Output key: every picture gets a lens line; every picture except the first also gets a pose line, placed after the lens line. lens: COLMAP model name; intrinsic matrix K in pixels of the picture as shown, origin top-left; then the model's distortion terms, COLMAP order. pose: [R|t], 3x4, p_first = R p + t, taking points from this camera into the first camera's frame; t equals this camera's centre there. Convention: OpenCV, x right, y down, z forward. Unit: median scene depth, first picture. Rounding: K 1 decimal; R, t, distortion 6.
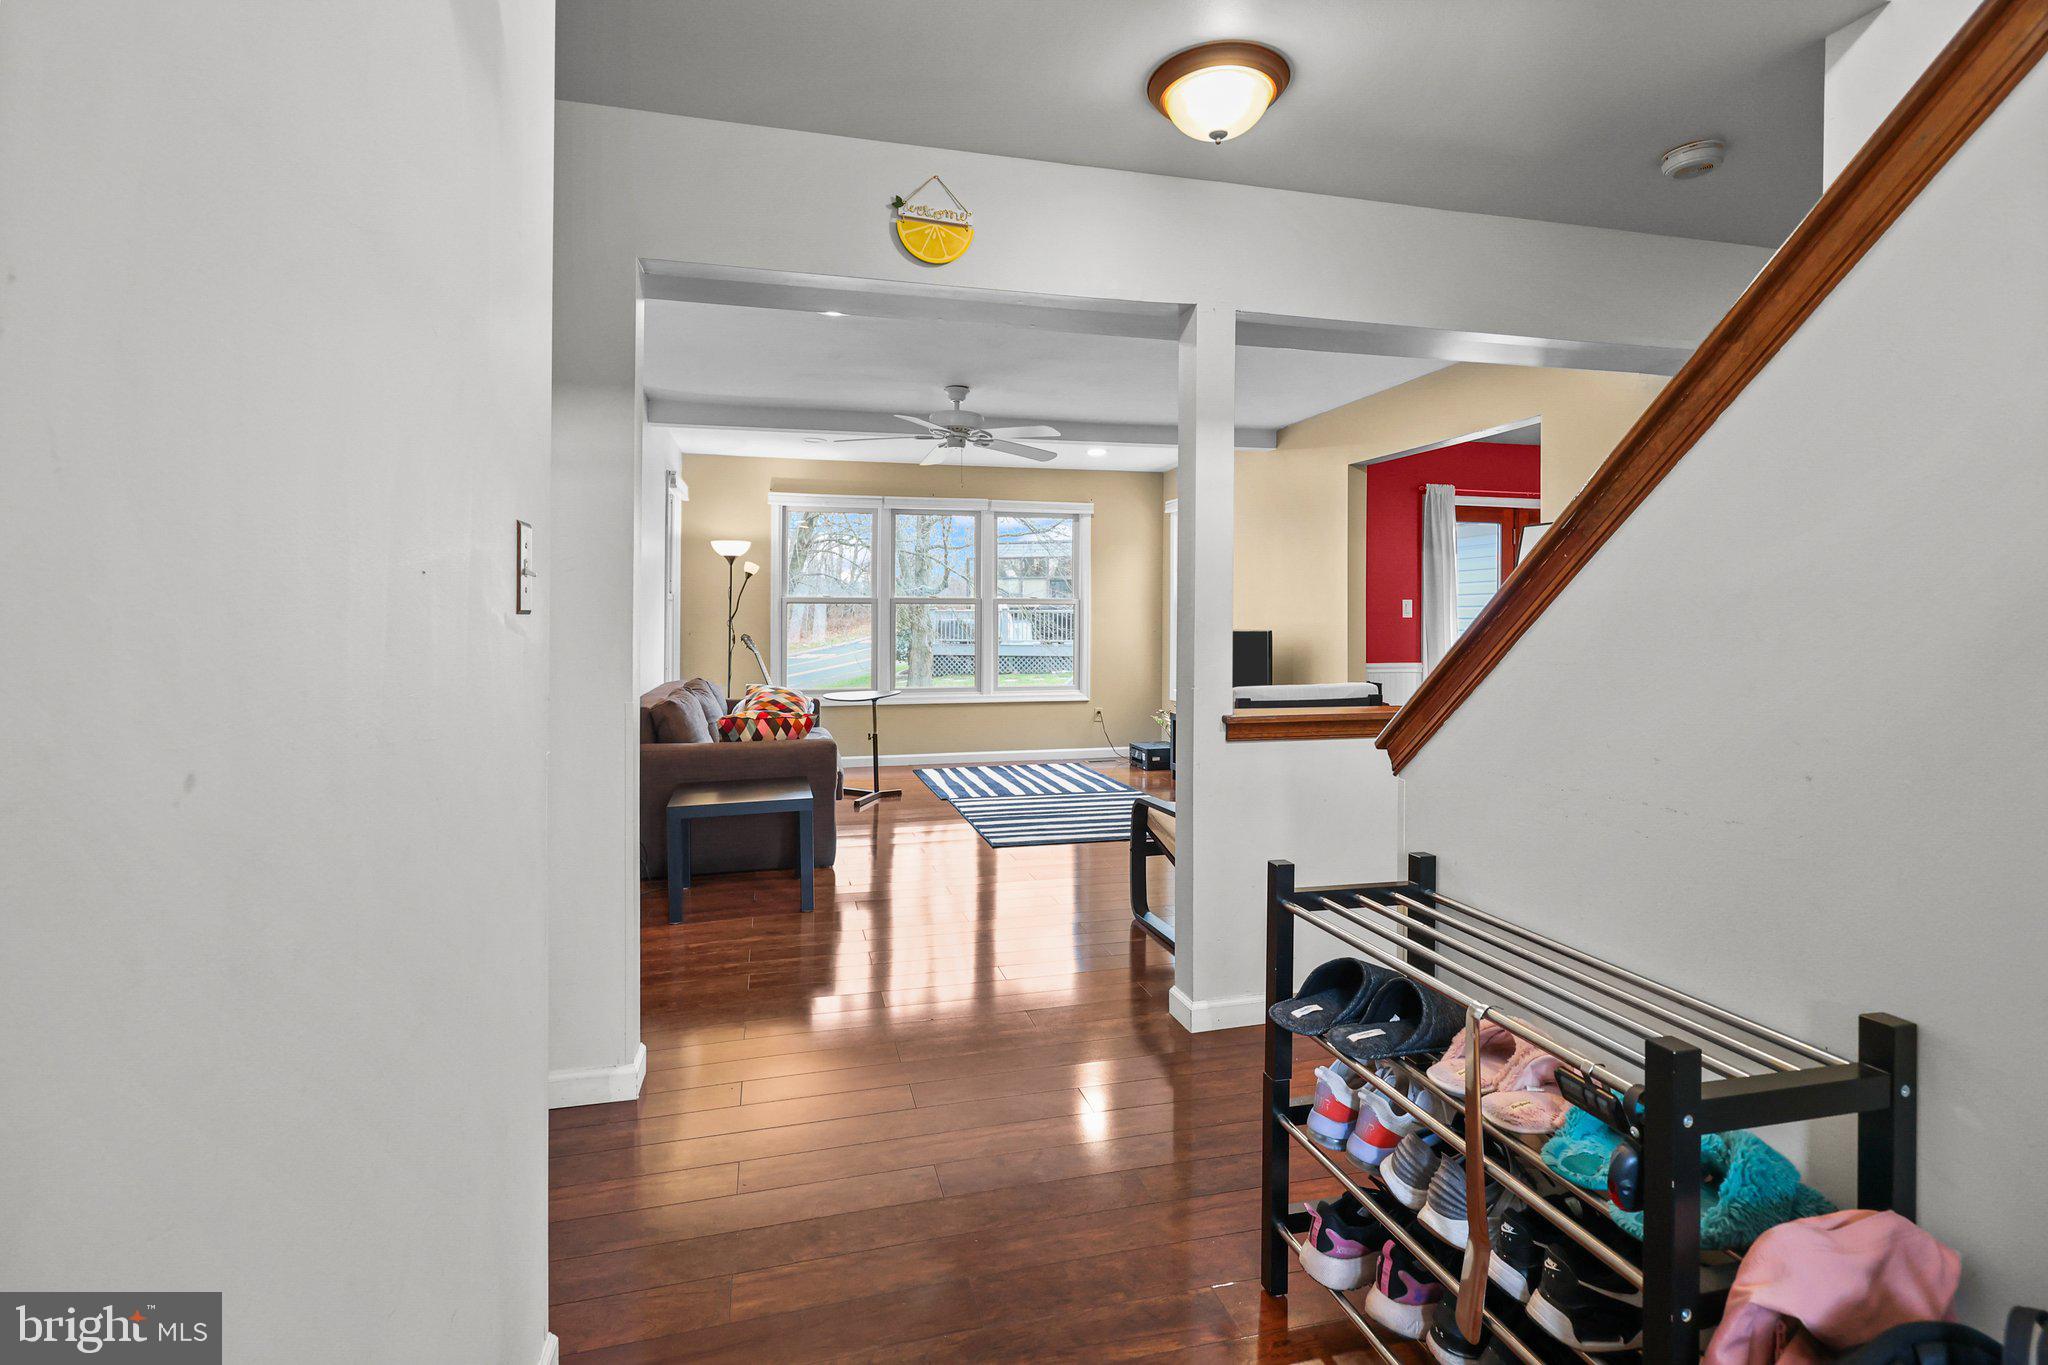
lens RADIAL K [[958.8, 0, 1050.7], [0, 958.8, 625.1], [0, 0, 1]] dist [0.012526, 0.000492]
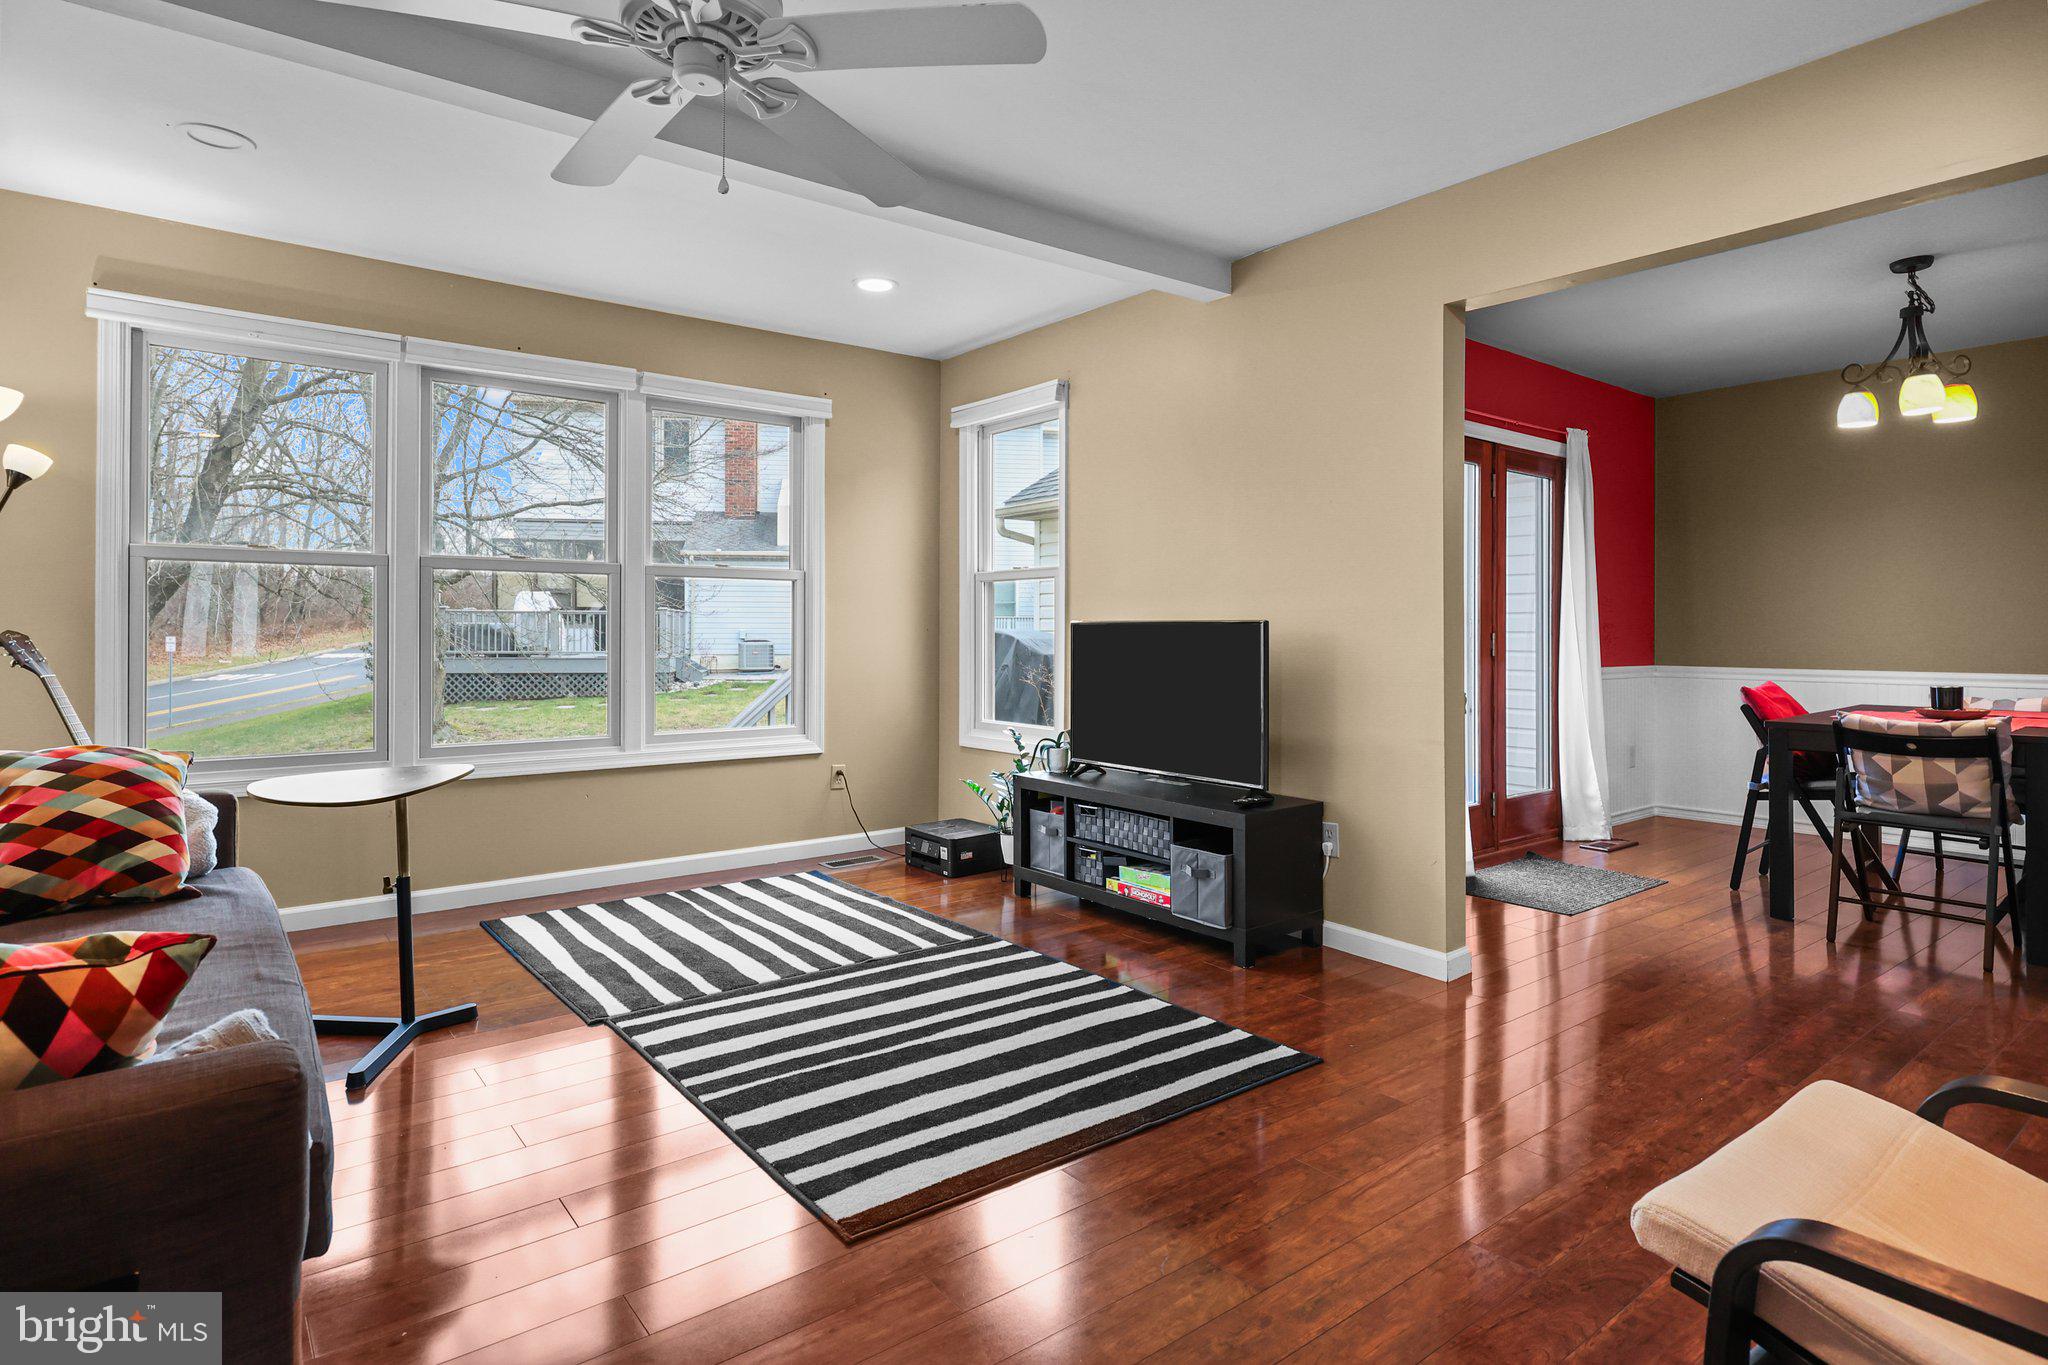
lens RADIAL K [[1069.2, 0, 1030.0], [0, 1069.2, 636.2], [0, 0, 1]] dist [0.001314, -0.000236]
pose [[0.923199, -0.000523, 0.384322, -0.095227], [-0.000004, 0.999999, 0.001370, 0.010935], [-0.384322, -0.001266, 0.923198, 0.411497]]
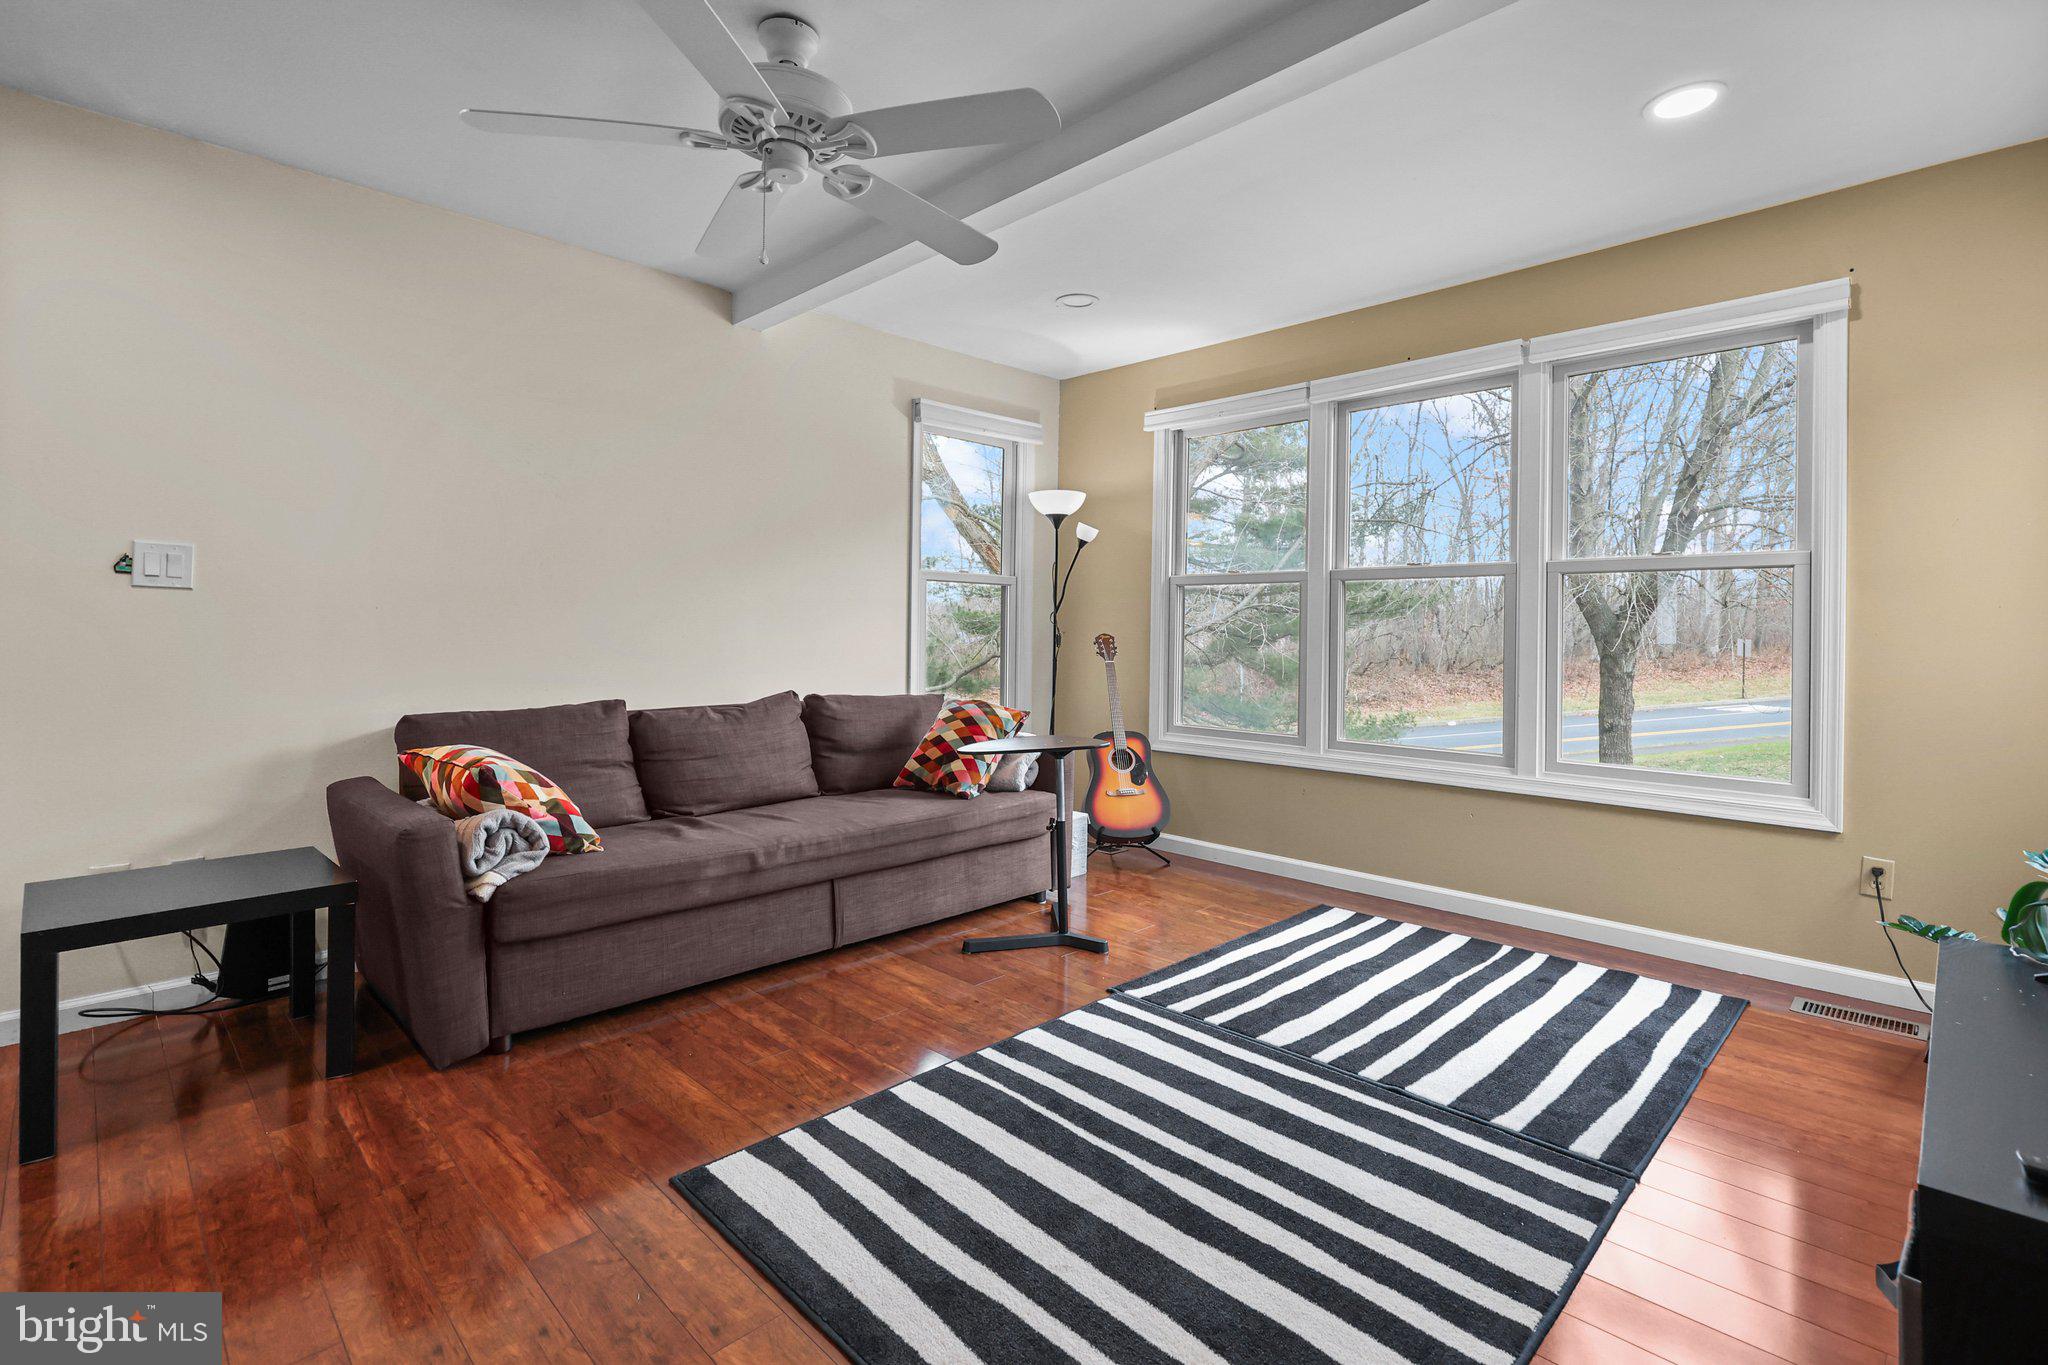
lens RADIAL K [[958.8, 0, 1050.7], [0, 958.8, 625.1], [0, 0, 1]] dist [0.012526, 0.000492]
pose [[0.497795, -0.001157, -0.867294, 0.225157], [-0.014768, 0.999843, -0.009810, 0.010532], [0.867169, 0.017692, 0.497699, 0.616785]]
